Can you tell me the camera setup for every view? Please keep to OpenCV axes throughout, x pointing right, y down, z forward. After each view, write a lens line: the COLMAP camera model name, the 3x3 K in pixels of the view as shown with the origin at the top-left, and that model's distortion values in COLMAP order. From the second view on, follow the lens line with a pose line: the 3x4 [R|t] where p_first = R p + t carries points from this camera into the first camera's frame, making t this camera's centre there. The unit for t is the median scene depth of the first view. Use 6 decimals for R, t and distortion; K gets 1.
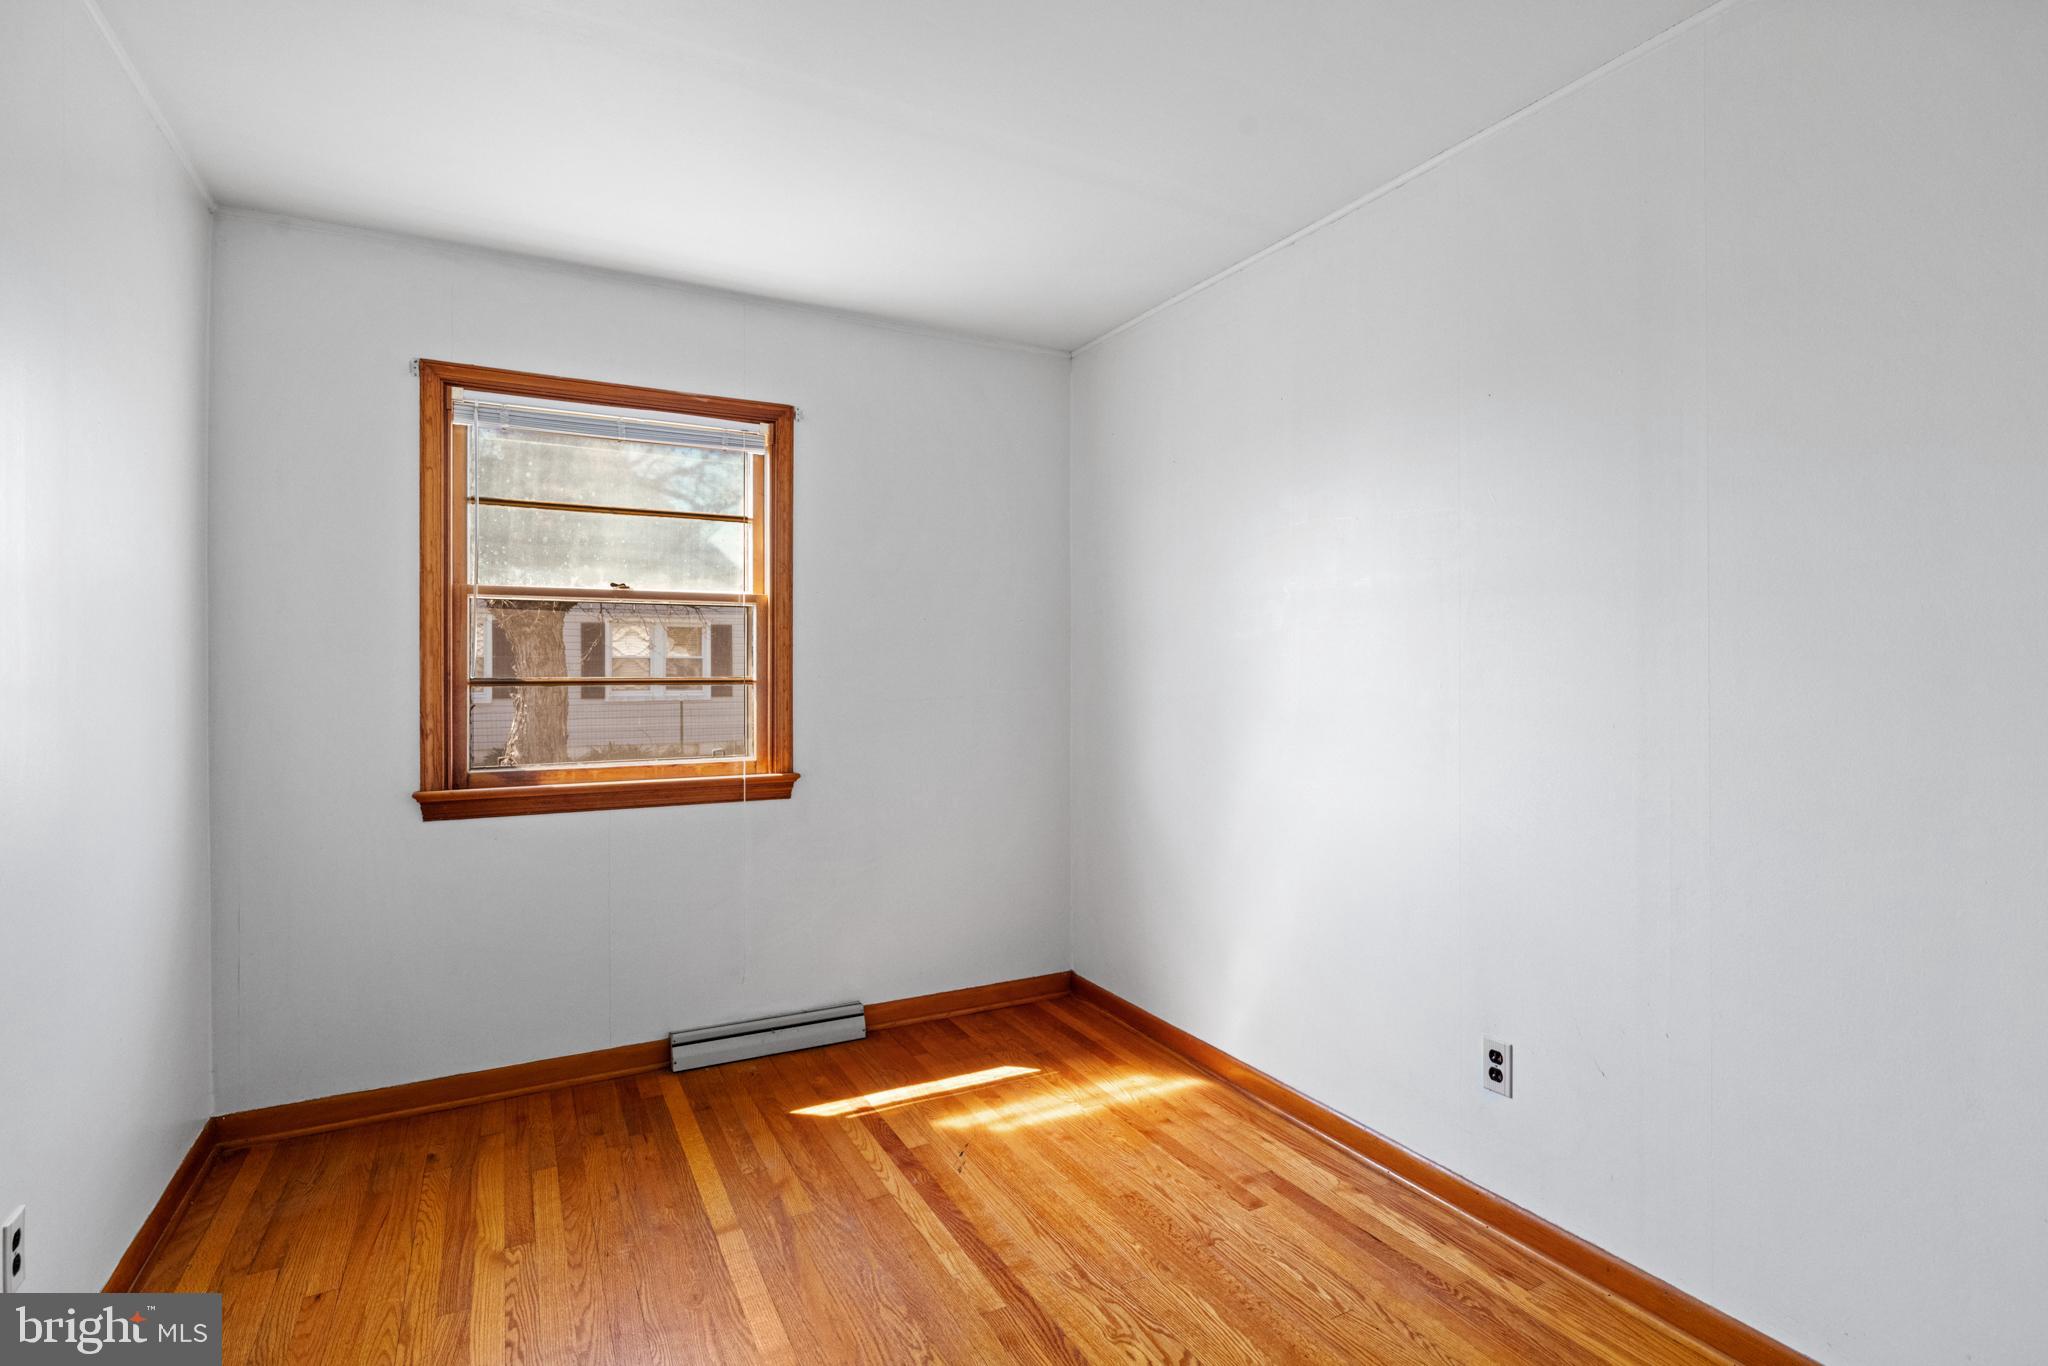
lens RADIAL K [[1024.4, 0, 1013.5], [0, 1024.4, 651.3], [0, 0, 1]] dist [0.000183, -0.000046]
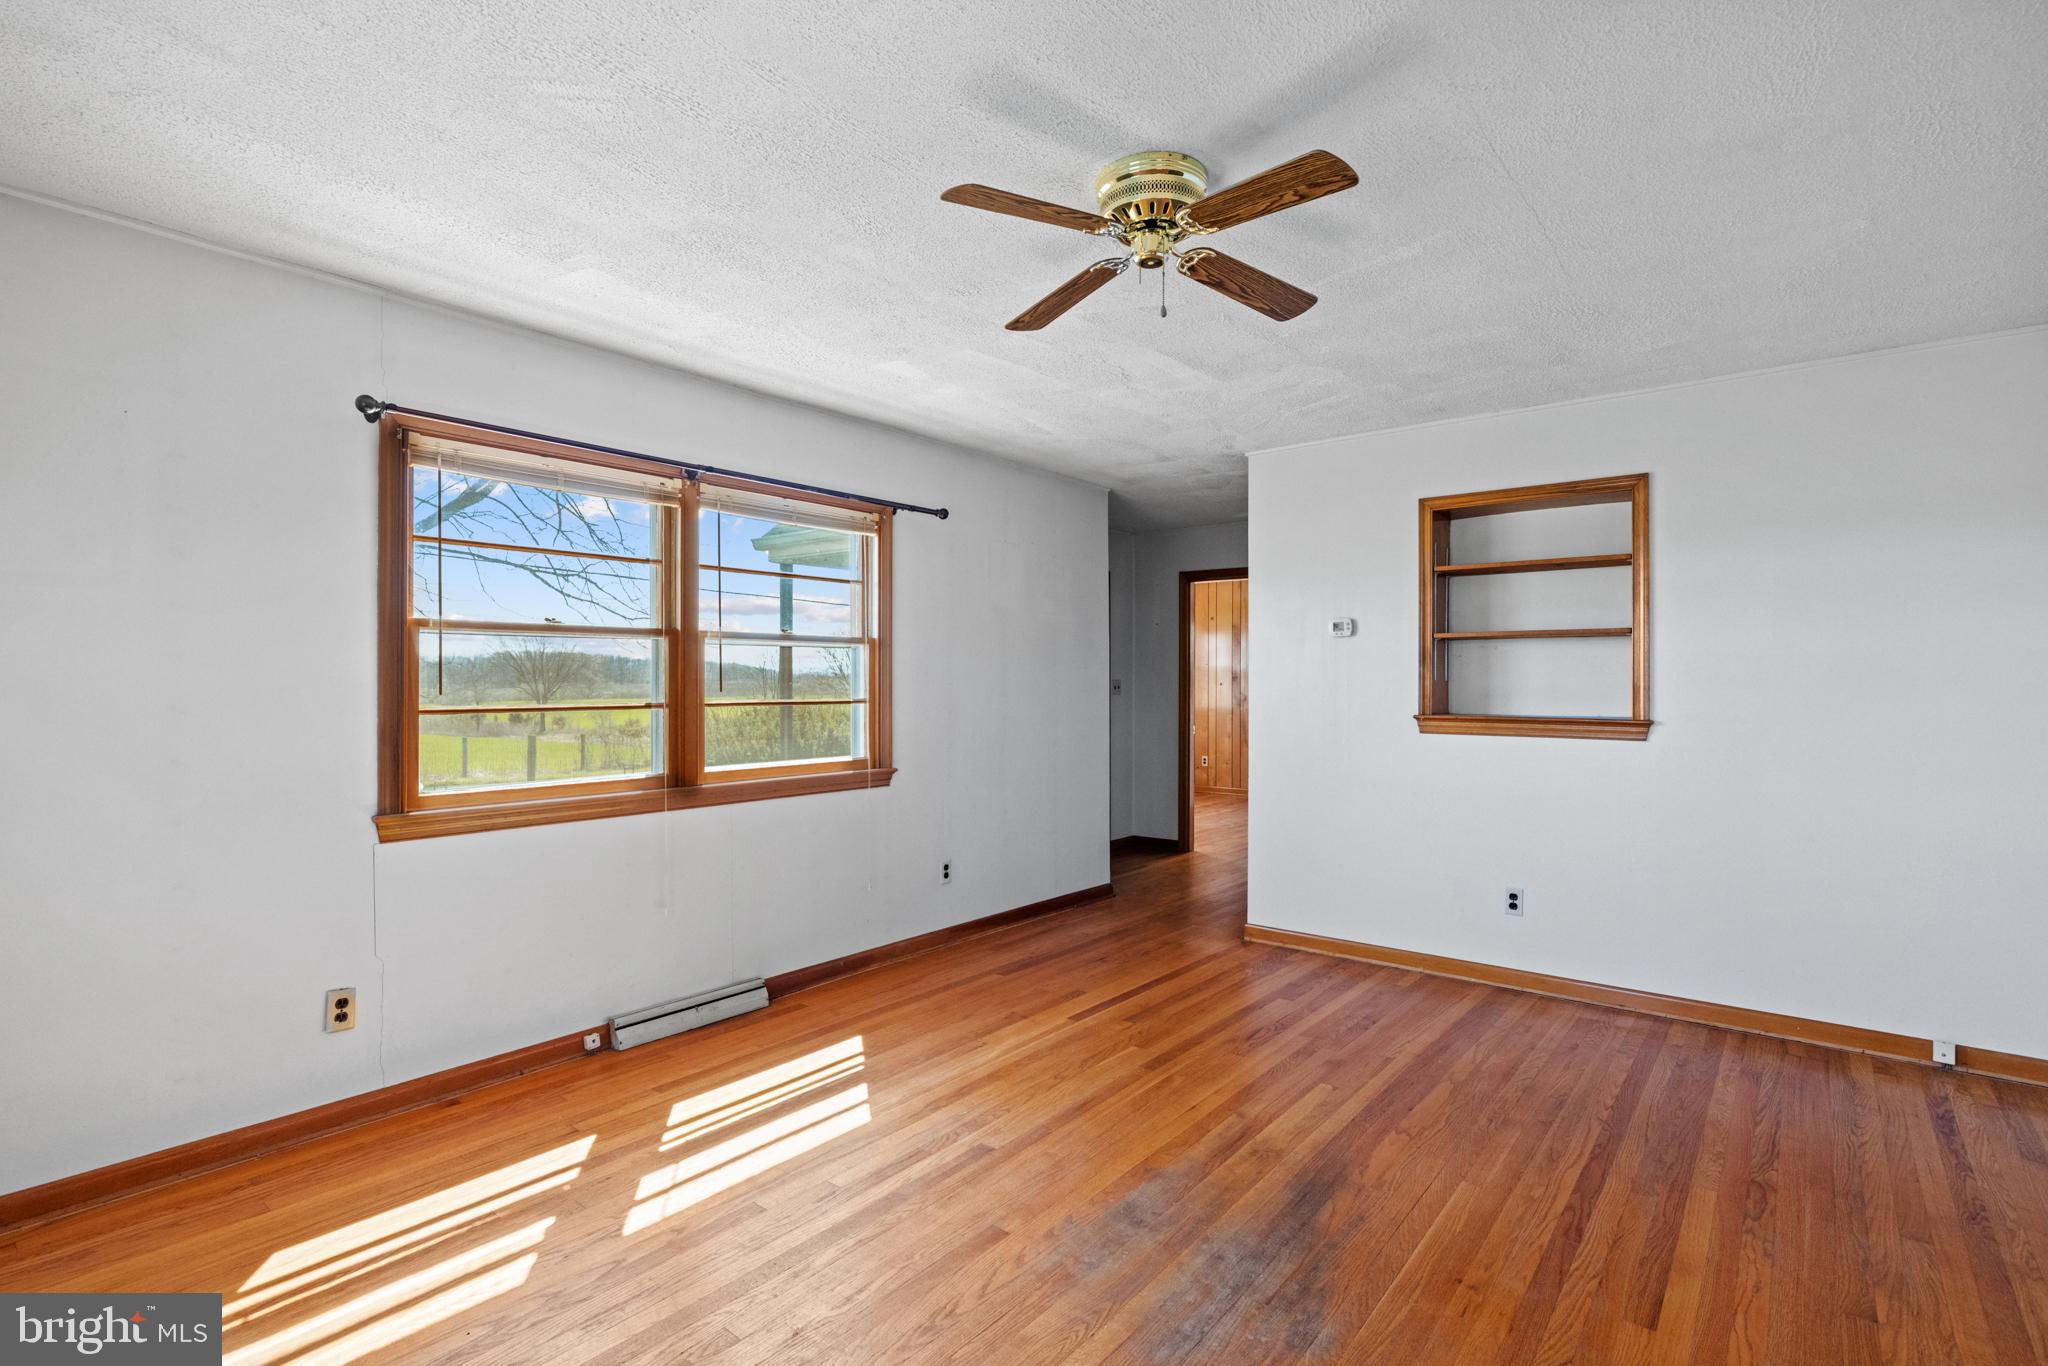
lens RADIAL K [[967.7, 0, 1024.0], [0, 967.7, 683.0], [0, 0, 1]] dist [0.001752, 0.000797]
pose [[0.924053, -0.005565, 0.382225, -0.343778], [0.003634, 0.999977, 0.005775, -0.001387], [-0.382248, -0.003947, 0.924051, -0.169266]]
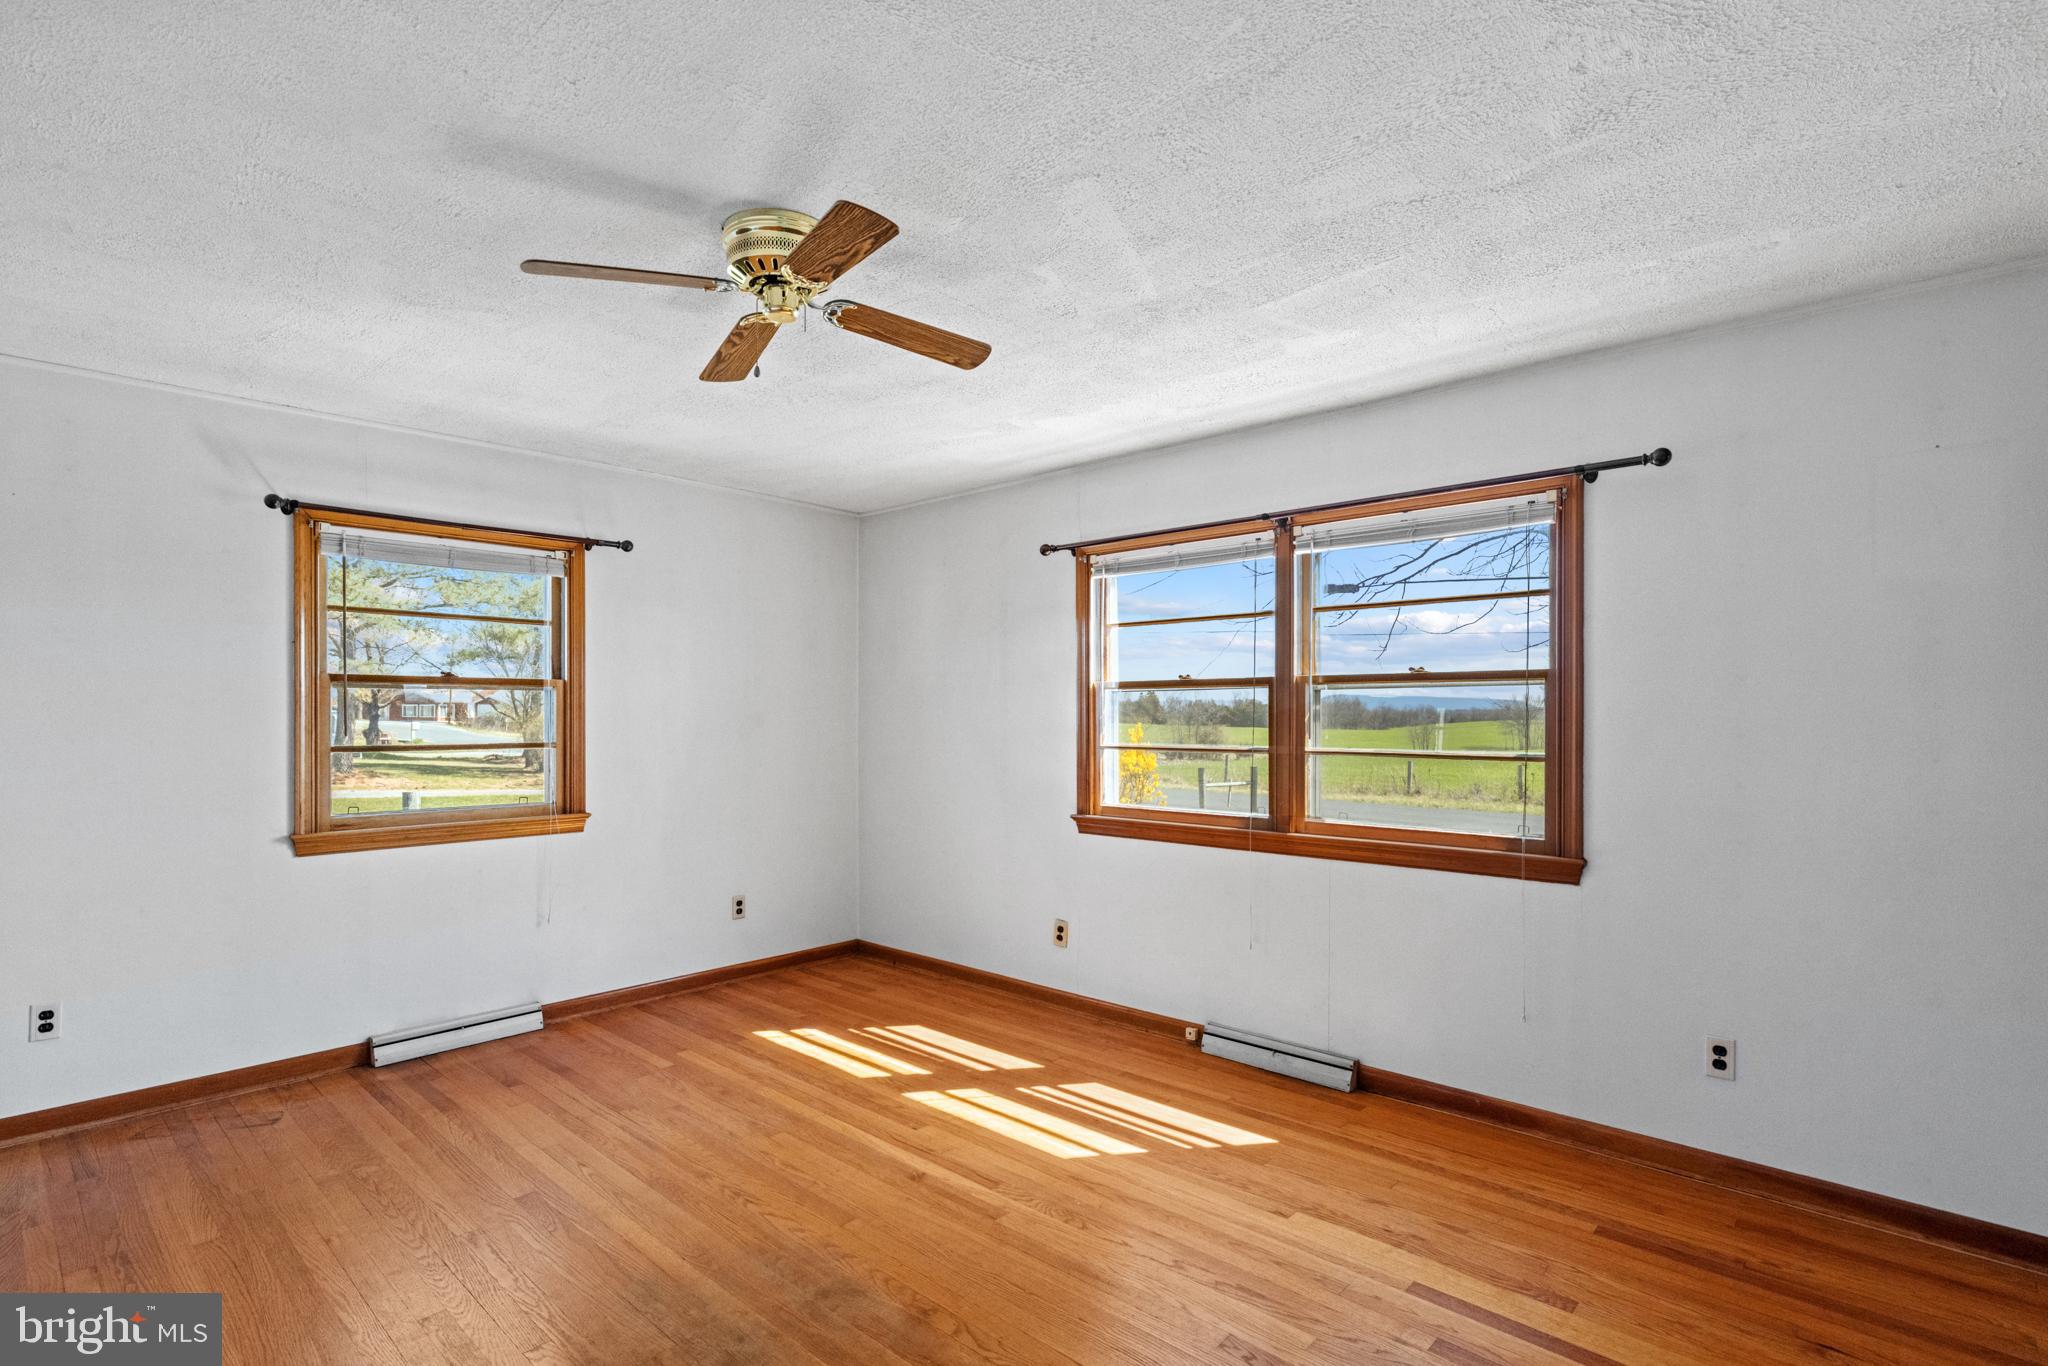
lens RADIAL K [[984.6, 0, 1035.0], [0, 984.6, 719.0], [0, 0, 1]] dist [-0.001109, 0.000128]
pose [[0.334259, 0.000430, -0.942481, 0.833982], [0.003206, 0.999994, 0.001593, -0.012599], [0.942476, -0.003554, 0.334255, 0.422051]]
